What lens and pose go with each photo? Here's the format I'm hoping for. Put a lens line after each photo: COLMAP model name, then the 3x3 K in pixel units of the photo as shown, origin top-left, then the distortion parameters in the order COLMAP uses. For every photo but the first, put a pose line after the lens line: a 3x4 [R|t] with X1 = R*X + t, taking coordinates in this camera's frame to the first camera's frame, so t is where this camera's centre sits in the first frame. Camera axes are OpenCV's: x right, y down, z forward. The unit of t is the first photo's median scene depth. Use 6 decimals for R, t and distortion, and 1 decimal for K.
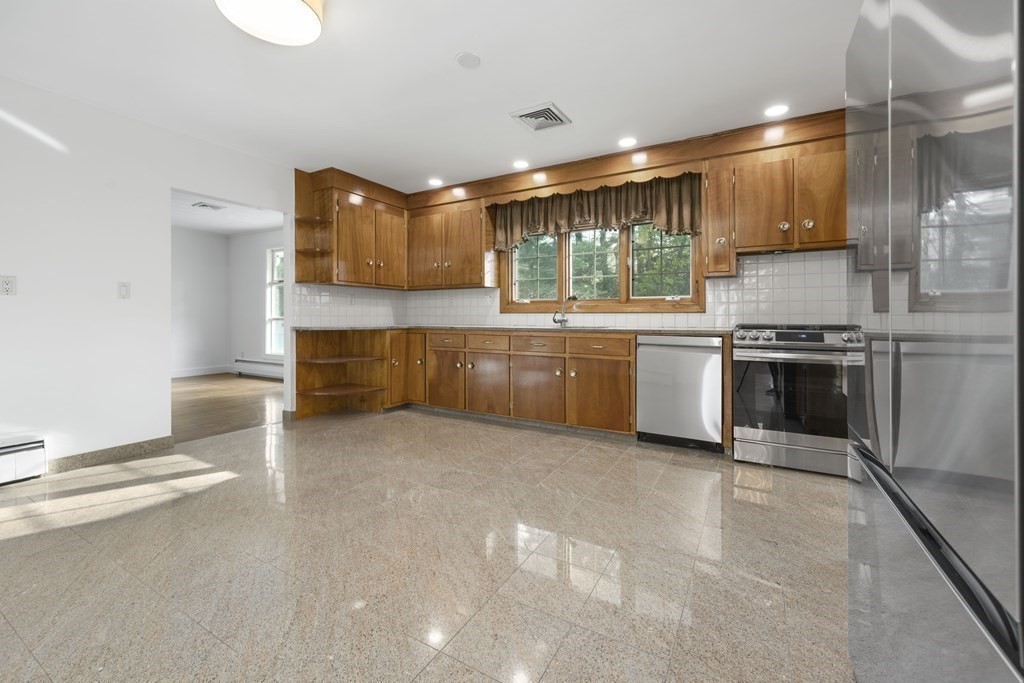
lens RADIAL K [[417.8, 0, 521.8], [0, 417.8, 315.5], [0, 0, 1]] dist [-0.002776, -0.001022]
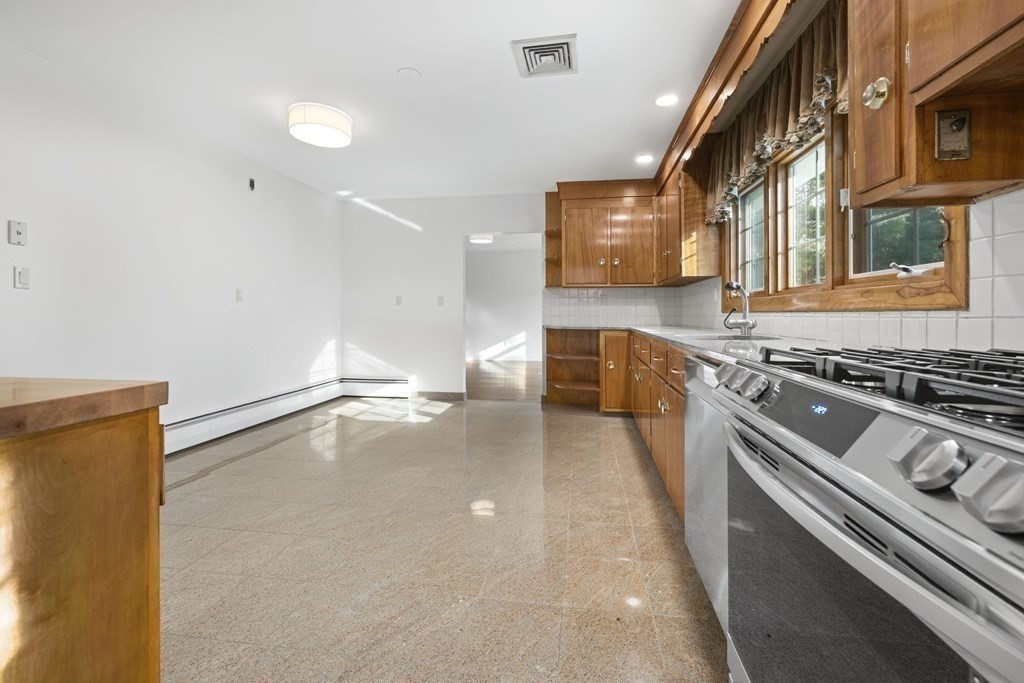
lens RADIAL K [[417.8, 0, 518.6], [0, 417.8, 314.6], [0, 0, 1]] dist [-0.002776, -0.001022]
pose [[0.359797, -0.000352, -0.933030, 0.617512], [0.001331, 0.999999, 0.000136, -0.002929], [0.933030, -0.001291, 0.359797, 0.565545]]
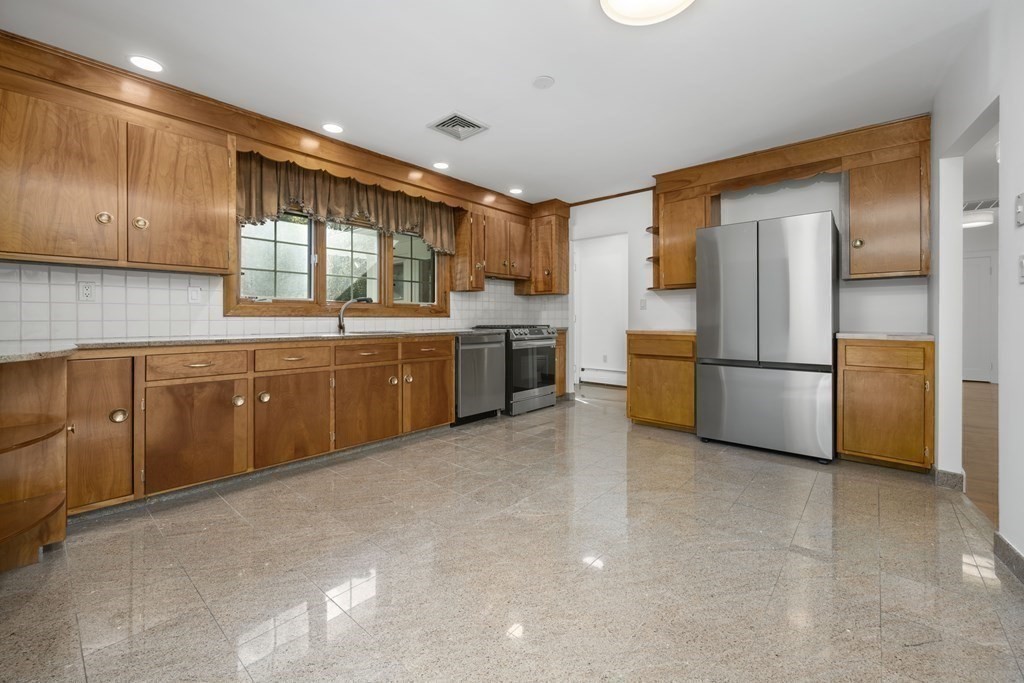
lens RADIAL K [[417.8, 0, 513.8], [0, 417.8, 320.5], [0, 0, 1]] dist [-0.002776, -0.001022]
pose [[0.198325, -0.006938, 0.980112, -0.773294], [-0.002908, 0.999966, 0.007667, -0.007089], [-0.980132, -0.004371, 0.198298, 0.558441]]
